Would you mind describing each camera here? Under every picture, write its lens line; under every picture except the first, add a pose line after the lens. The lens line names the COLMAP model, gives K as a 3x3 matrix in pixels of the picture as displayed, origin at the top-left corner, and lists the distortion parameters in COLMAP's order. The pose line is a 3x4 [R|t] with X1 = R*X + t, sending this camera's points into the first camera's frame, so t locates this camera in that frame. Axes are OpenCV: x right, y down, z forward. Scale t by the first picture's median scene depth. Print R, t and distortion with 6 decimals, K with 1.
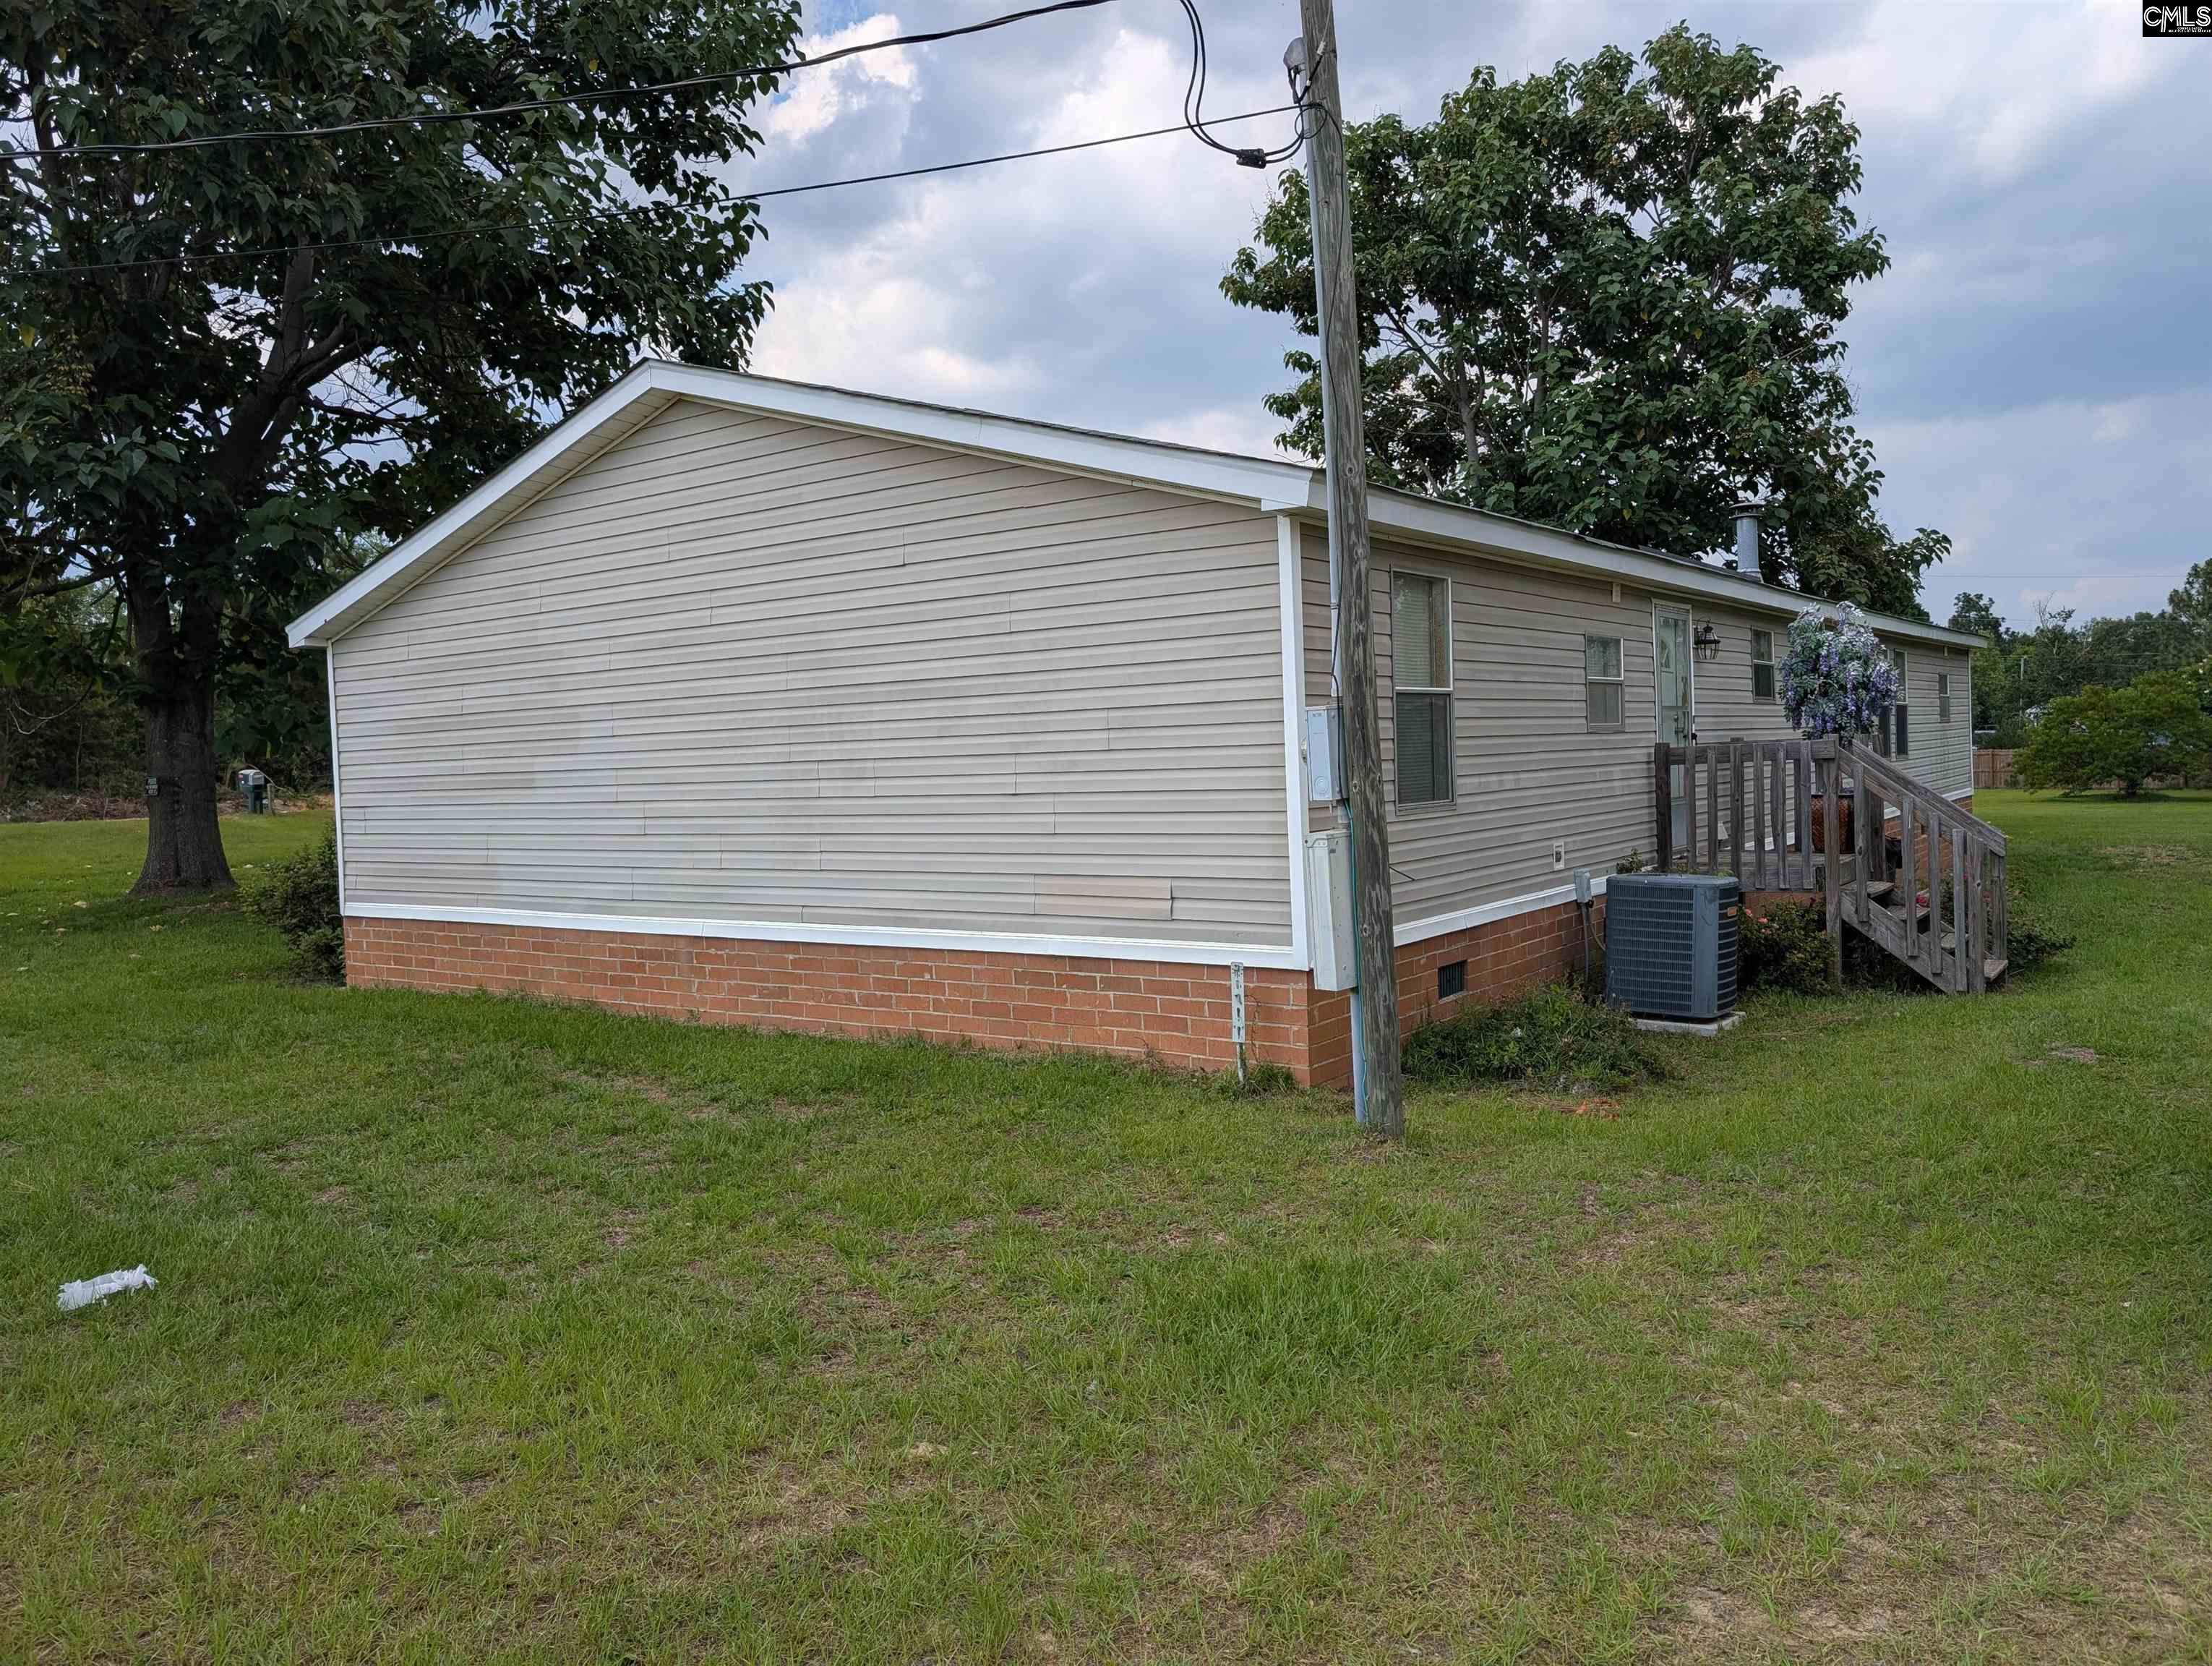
lens RADIAL K [[1628.9, 0, 1103.7], [0, 1628.9, 810.2], [0, 0, 1]] dist [0.009056, 0.012262]
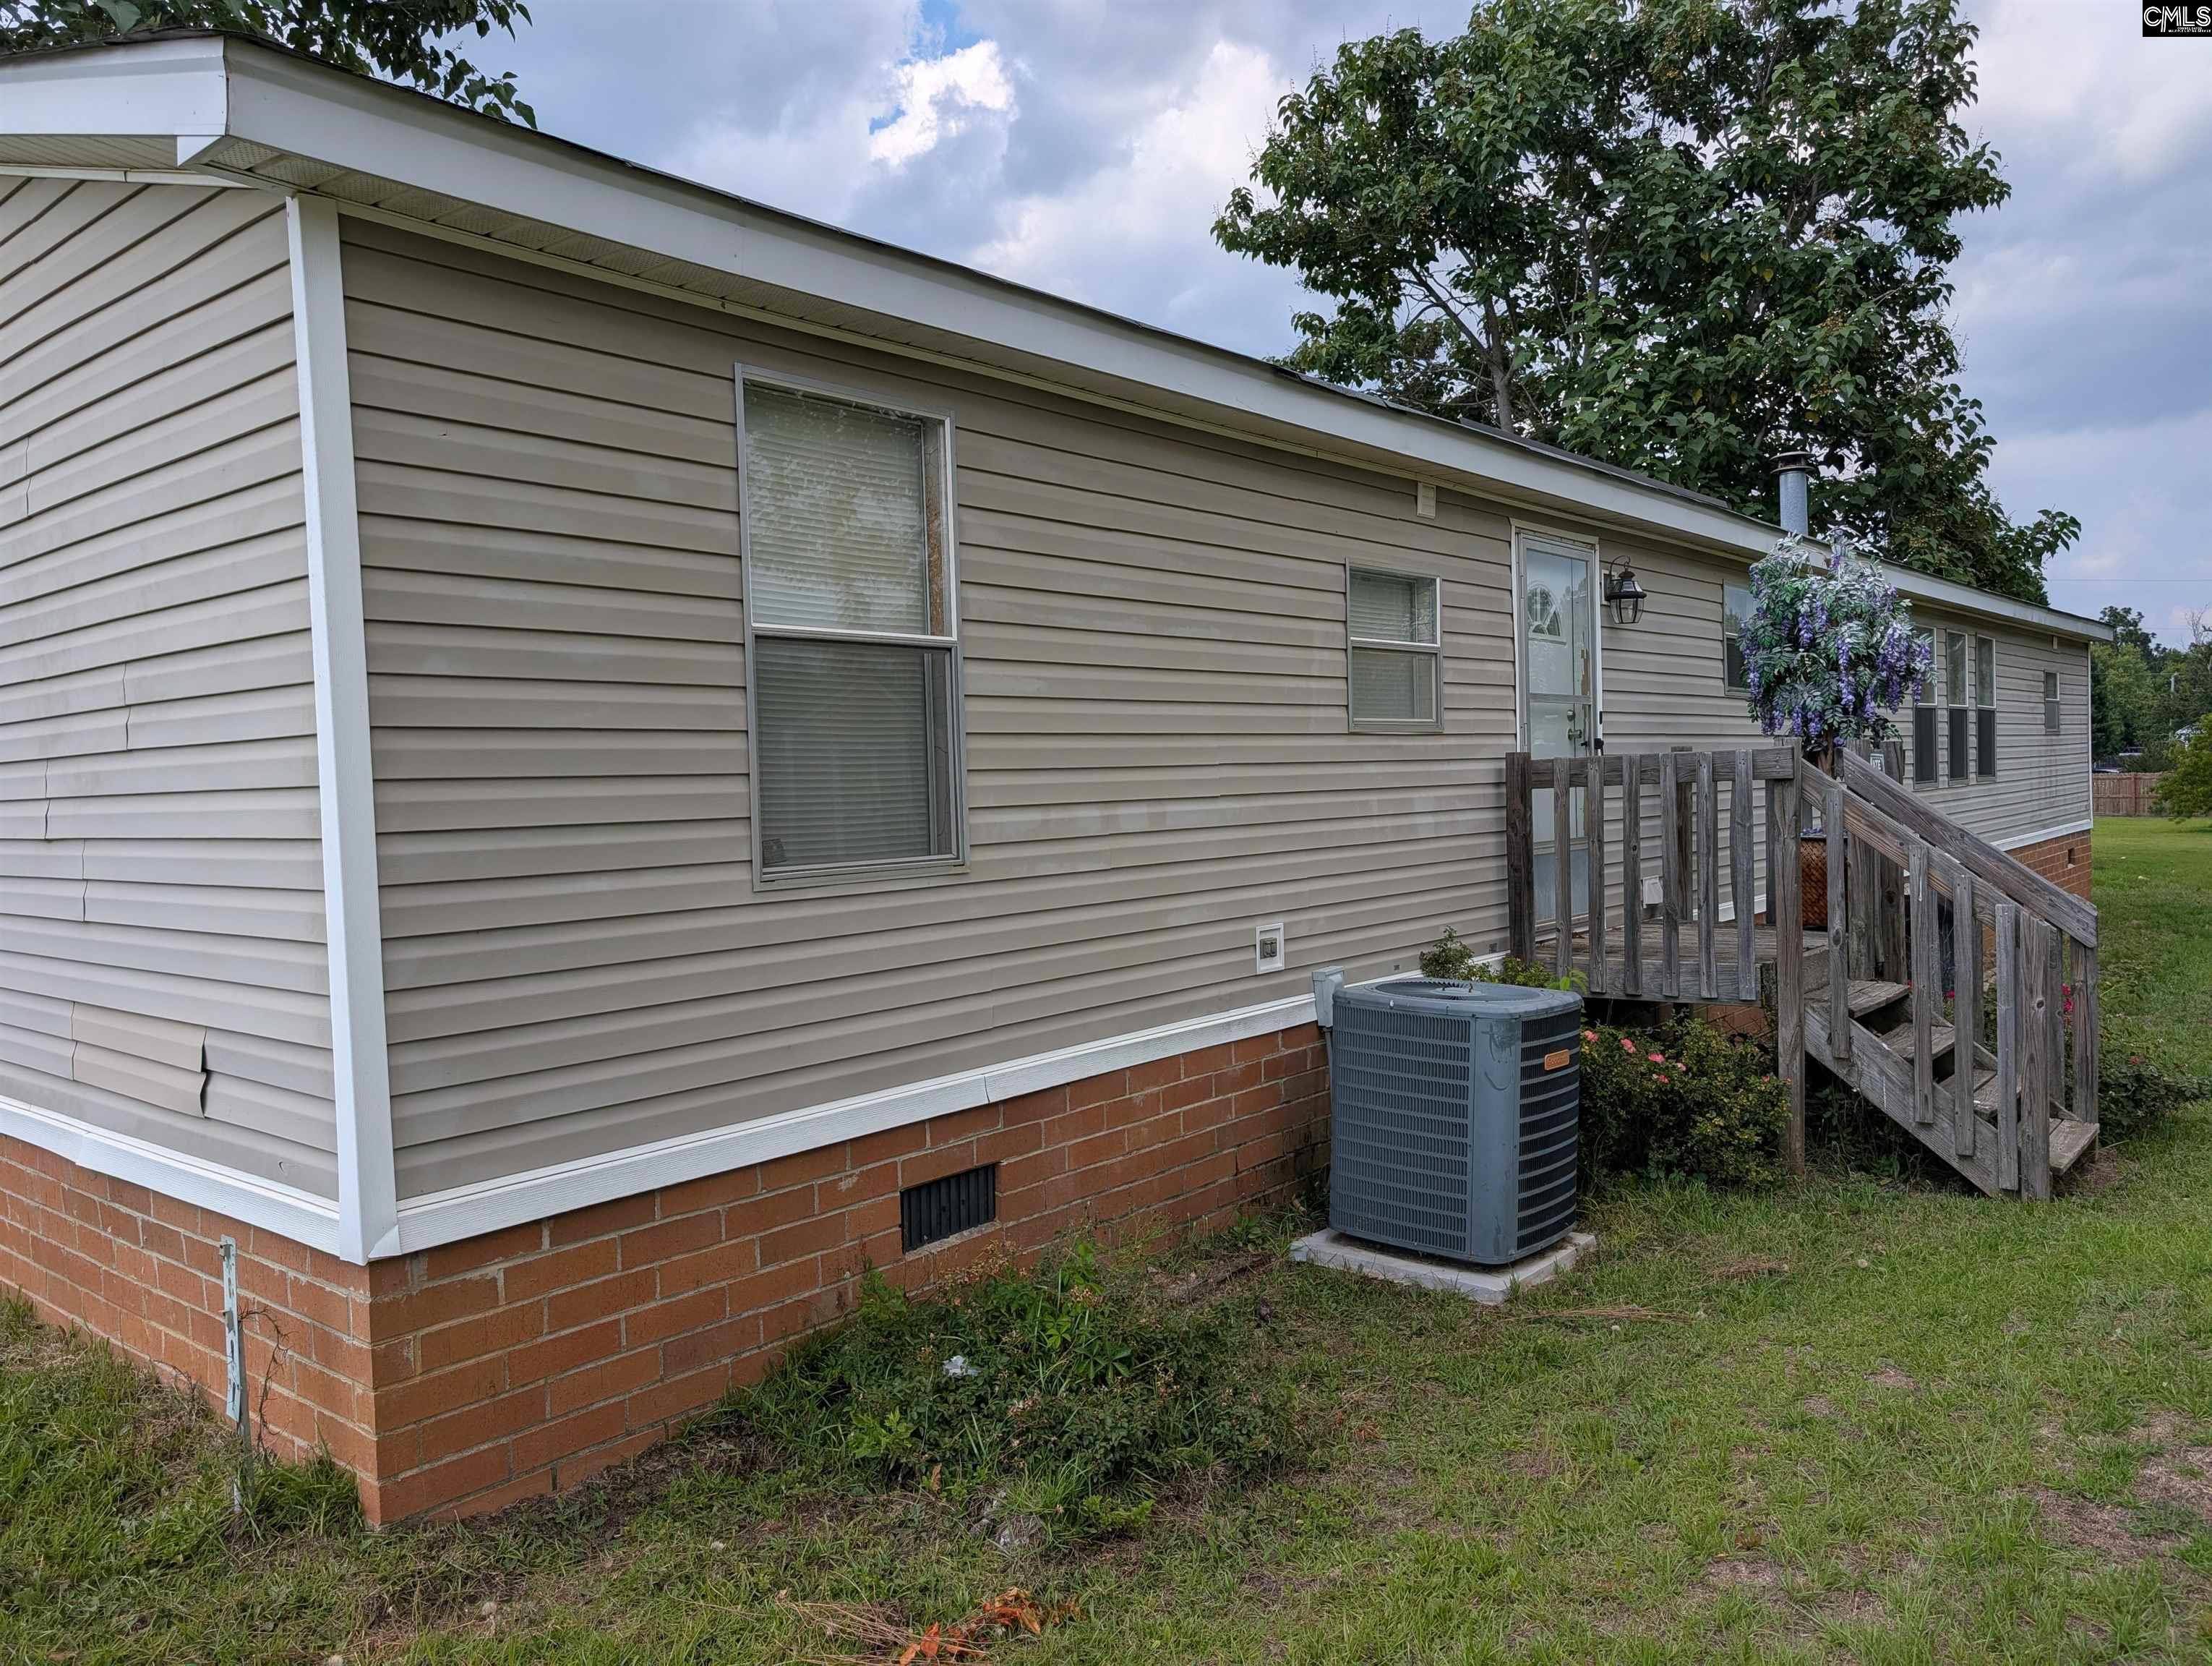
lens RADIAL K [[1628.9, 0, 1105.5], [0, 1628.9, 853.9], [0, 0, 1]] dist [0.009056, 0.012262]
pose [[0.997844, 0.007907, -0.065150, 0.081406], [-0.006953, 0.999865, 0.014857, -0.004029], [0.065258, -0.014372, 0.997765, 0.135708]]
